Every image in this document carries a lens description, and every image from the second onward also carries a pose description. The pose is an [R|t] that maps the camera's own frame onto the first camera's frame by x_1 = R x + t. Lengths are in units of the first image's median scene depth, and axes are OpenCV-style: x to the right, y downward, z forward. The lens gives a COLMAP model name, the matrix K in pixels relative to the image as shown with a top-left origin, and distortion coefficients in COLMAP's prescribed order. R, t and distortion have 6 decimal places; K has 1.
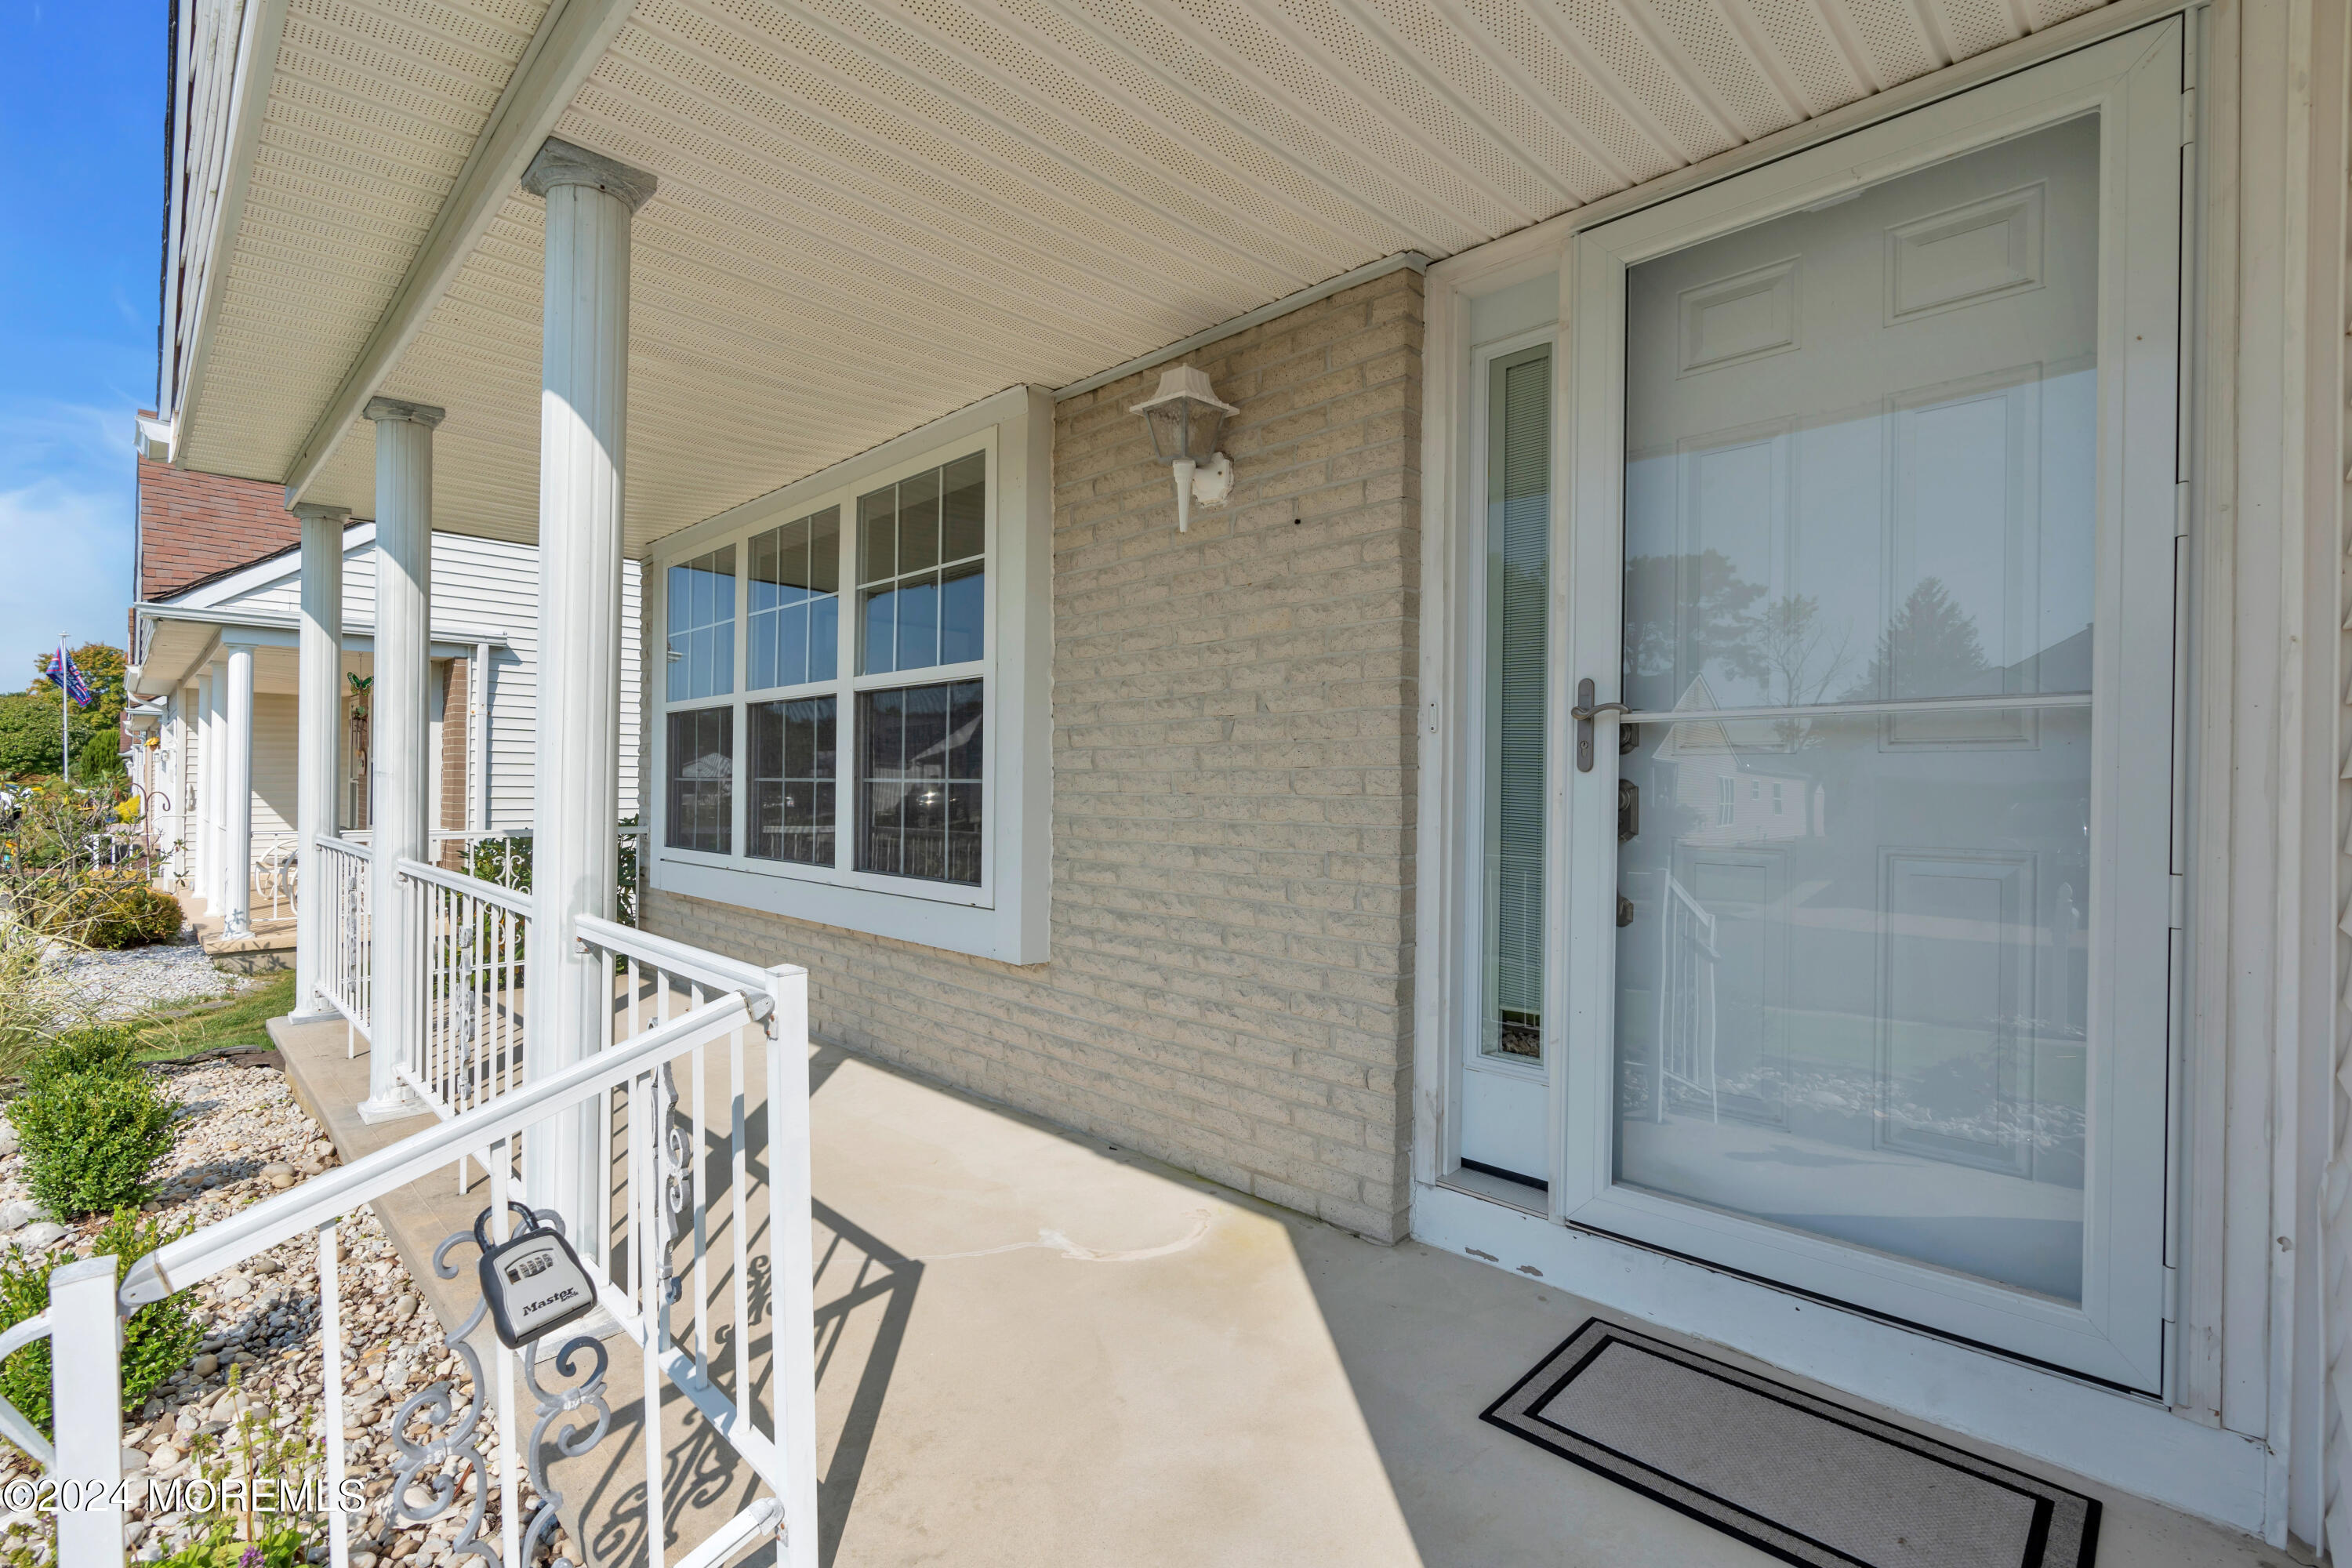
lens RADIAL K [[1055.4, 0, 1184.2], [0, 1055.4, 795.0], [0, 0, 1]] dist [0.001946, -0.000315]
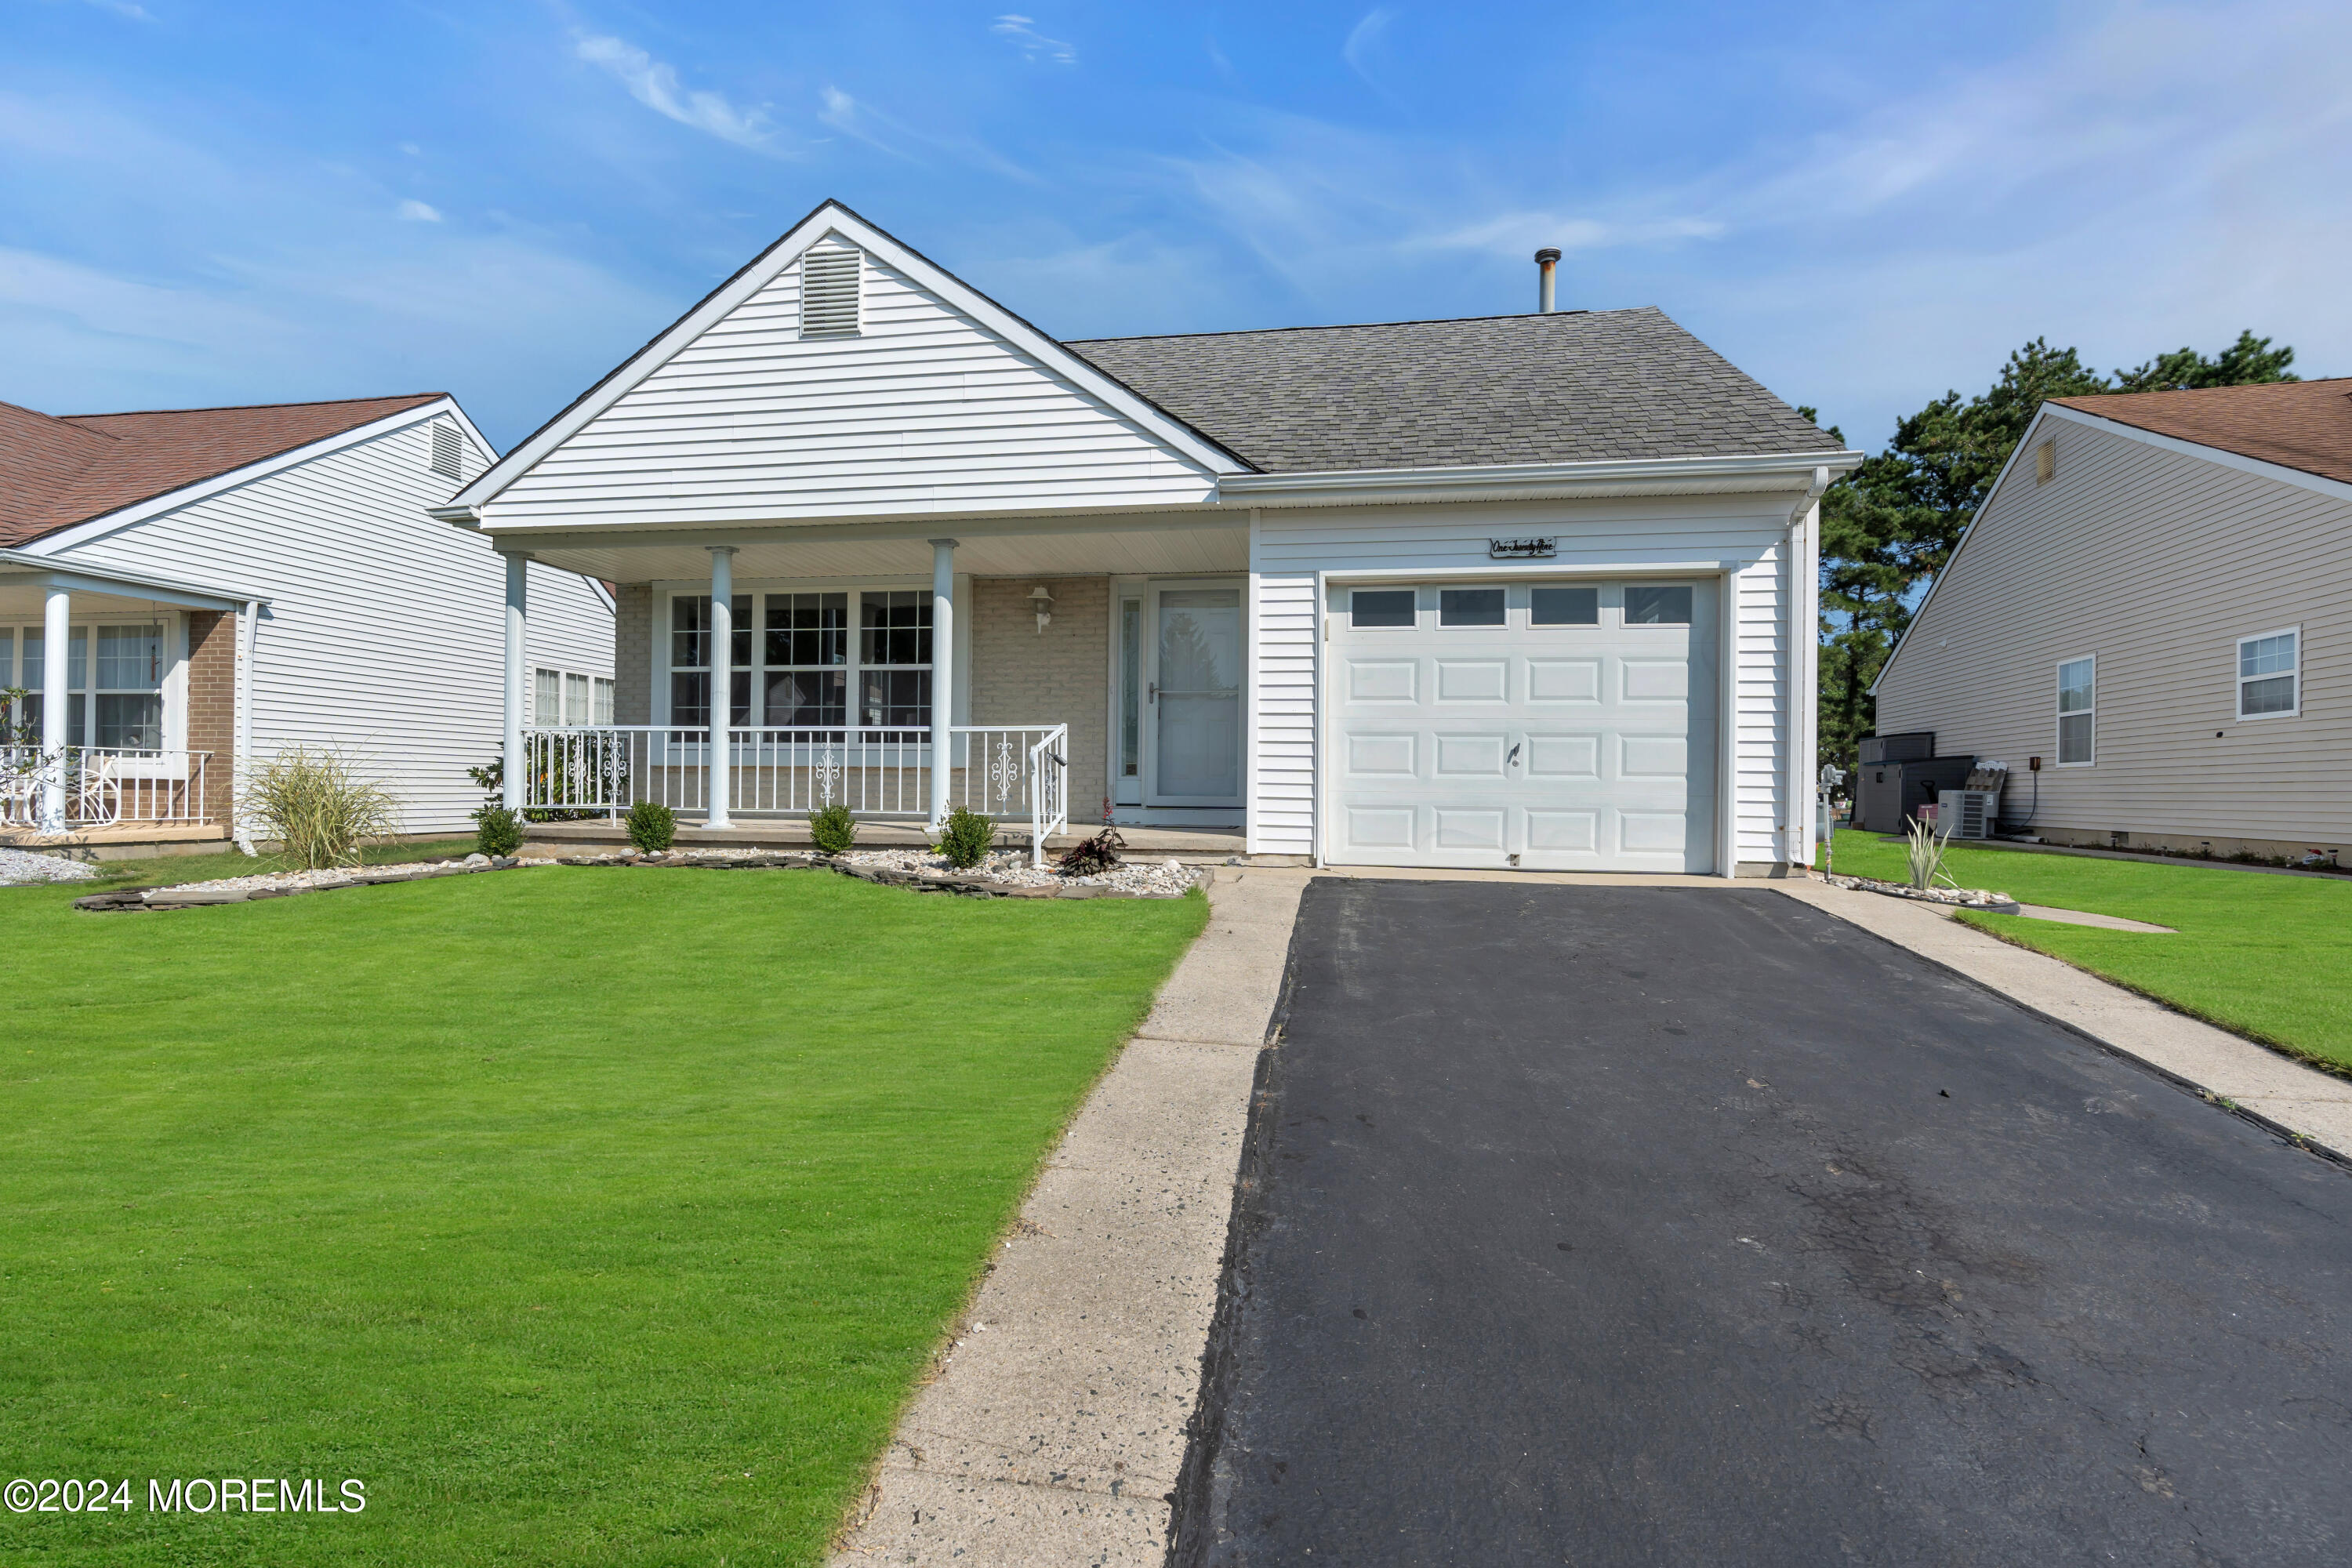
lens RADIAL K [[1055.4, 0, 1168.9], [0, 1055.4, 787.0], [0, 0, 1]] dist [0.001946, -0.000315]
pose [[0.820867, 0.004573, 0.571101, -1.645558], [0.001131, 0.999953, -0.009633, 0.292817], [-0.571119, 0.008553, 0.820823, -2.105519]]
